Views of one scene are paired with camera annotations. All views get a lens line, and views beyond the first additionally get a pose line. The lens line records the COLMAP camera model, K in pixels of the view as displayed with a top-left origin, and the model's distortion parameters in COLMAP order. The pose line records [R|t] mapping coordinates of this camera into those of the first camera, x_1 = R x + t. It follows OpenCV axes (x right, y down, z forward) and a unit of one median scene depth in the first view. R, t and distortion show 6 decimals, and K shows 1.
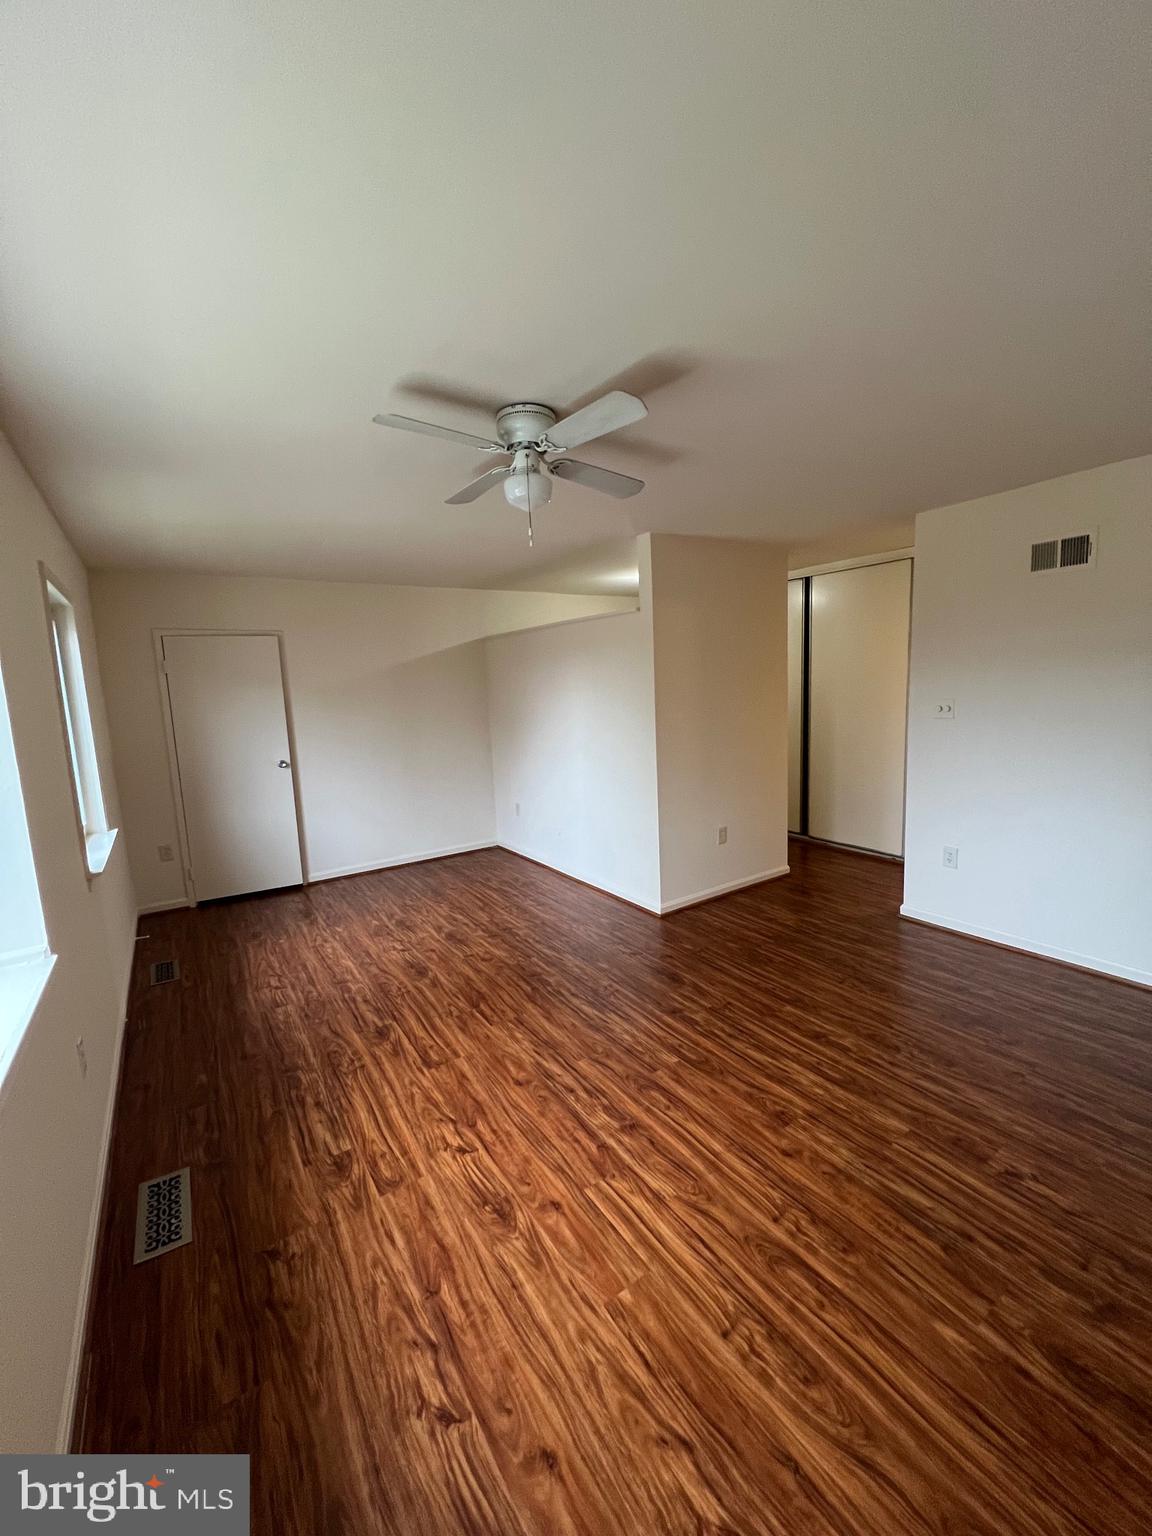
lens RADIAL K [[614.0, 0, 575.6], [0, 614.0, 771.9], [0, 0, 1]] dist [-0.003494, 0.000685]
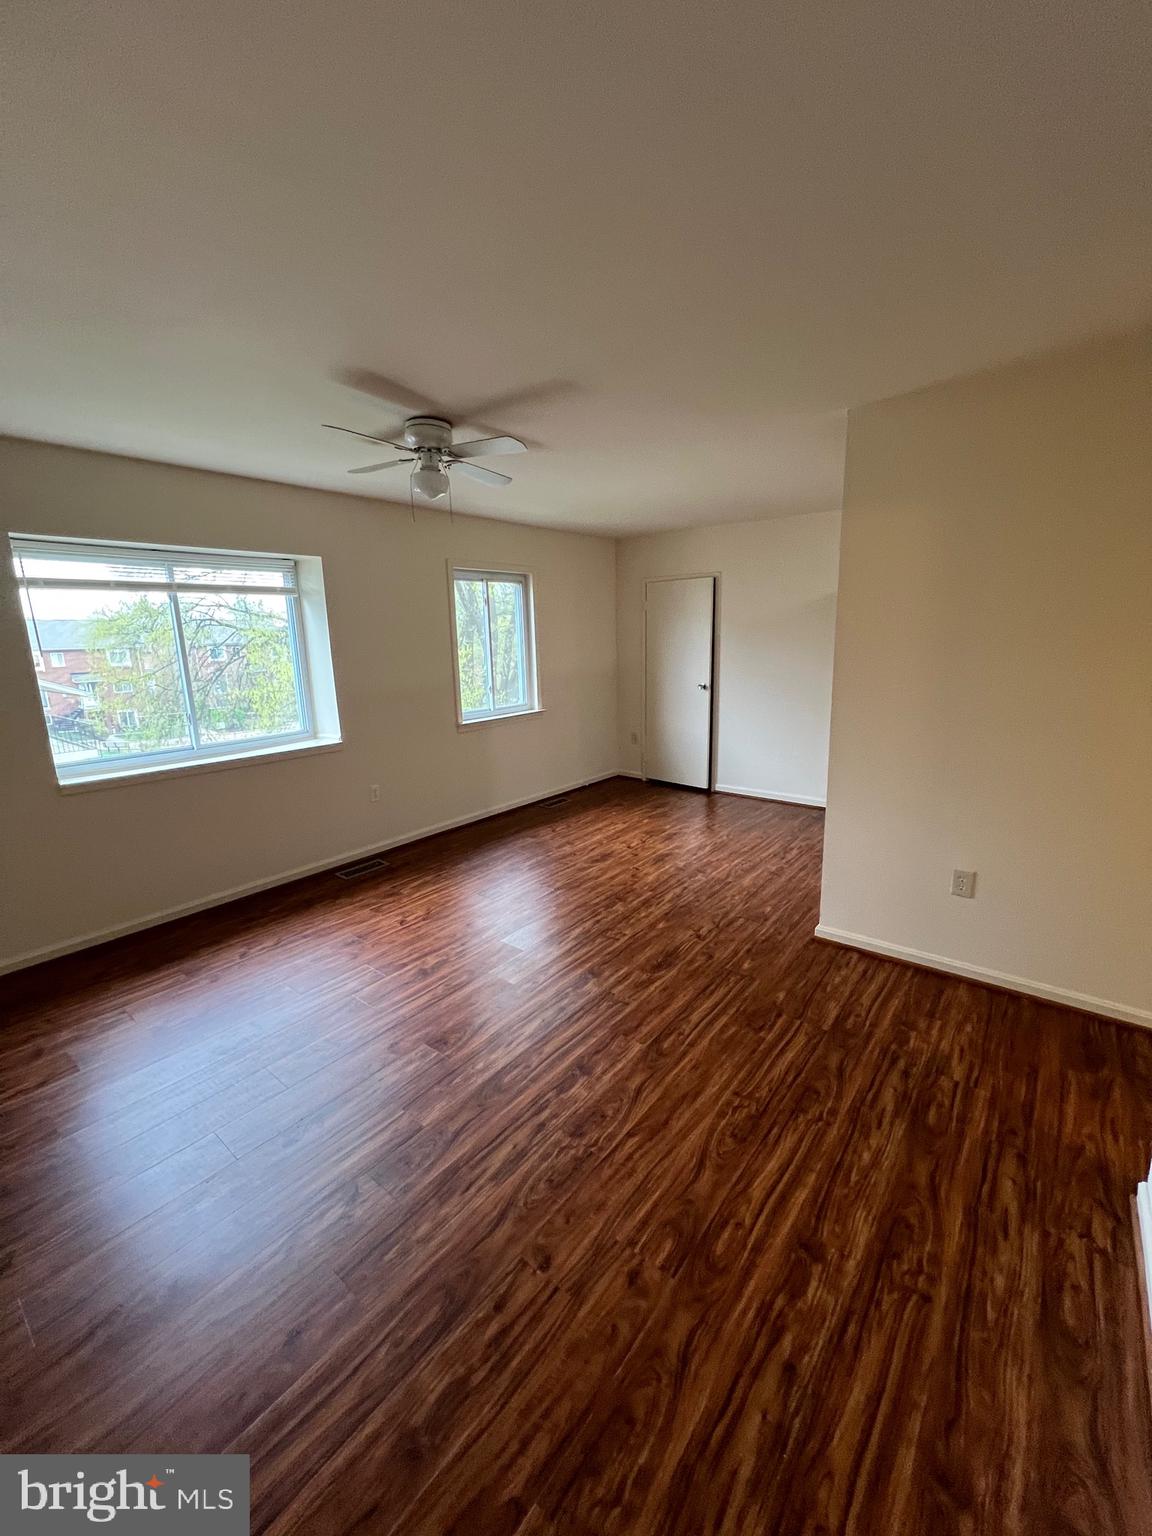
lens RADIAL K [[634.6, 0, 579.6], [0, 634.6, 754.3], [0, 0, 1]] dist [-0.000985, 0.000326]
pose [[0.286169, 0.213876, -0.934004, 0.827560], [-0.126662, 0.974660, 0.184378, -0.103360], [0.949770, 0.065540, 0.306008, 0.531232]]
